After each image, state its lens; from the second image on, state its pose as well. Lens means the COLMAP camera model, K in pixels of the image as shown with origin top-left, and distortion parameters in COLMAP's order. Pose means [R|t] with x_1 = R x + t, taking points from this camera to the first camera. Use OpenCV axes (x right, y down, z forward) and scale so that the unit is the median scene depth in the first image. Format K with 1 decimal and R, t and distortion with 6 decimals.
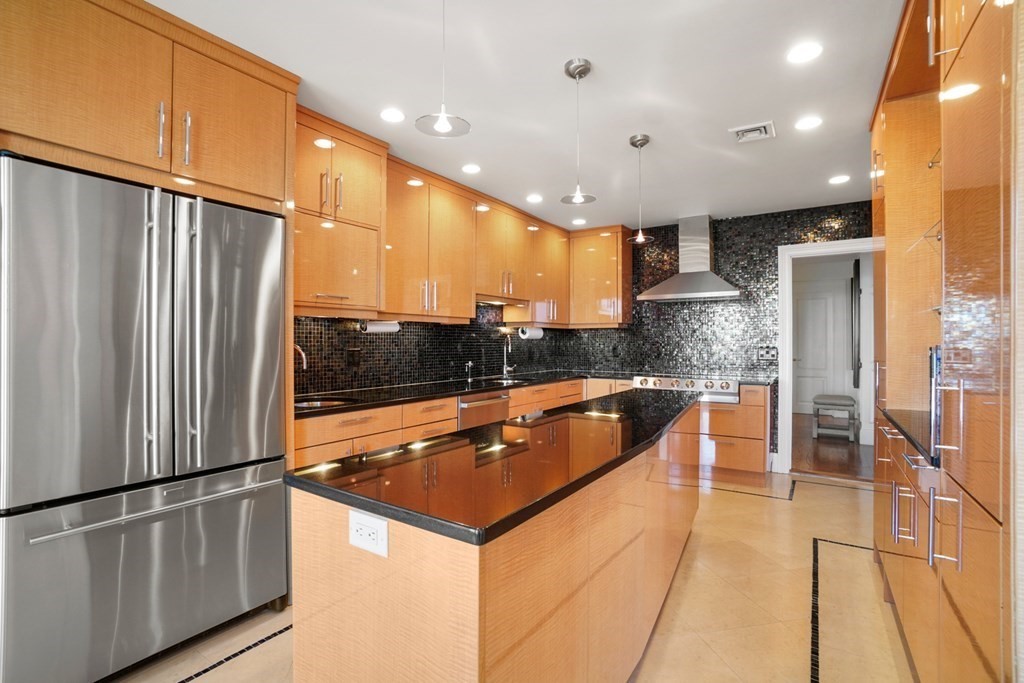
lens RADIAL K [[474.2, 0, 513.8], [0, 474.2, 345.7], [0, 0, 1]] dist [-0.002468, -0.000258]
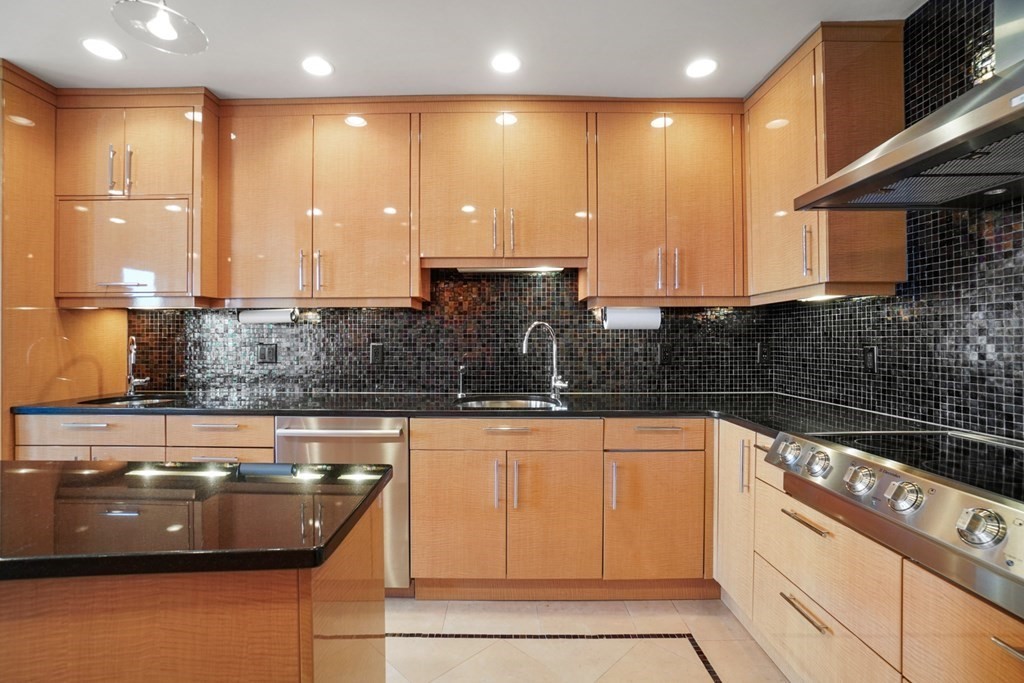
lens RADIAL K [[463.6, 0, 511.7], [0, 463.6, 332.0], [0, 0, 1]] dist [-0.000403, 0.000036]
pose [[0.534944, -0.011783, -0.844805, 0.432335], [-0.008392, 0.999779, -0.019258, -0.001263], [0.844846, 0.017391, 0.534727, 0.652665]]
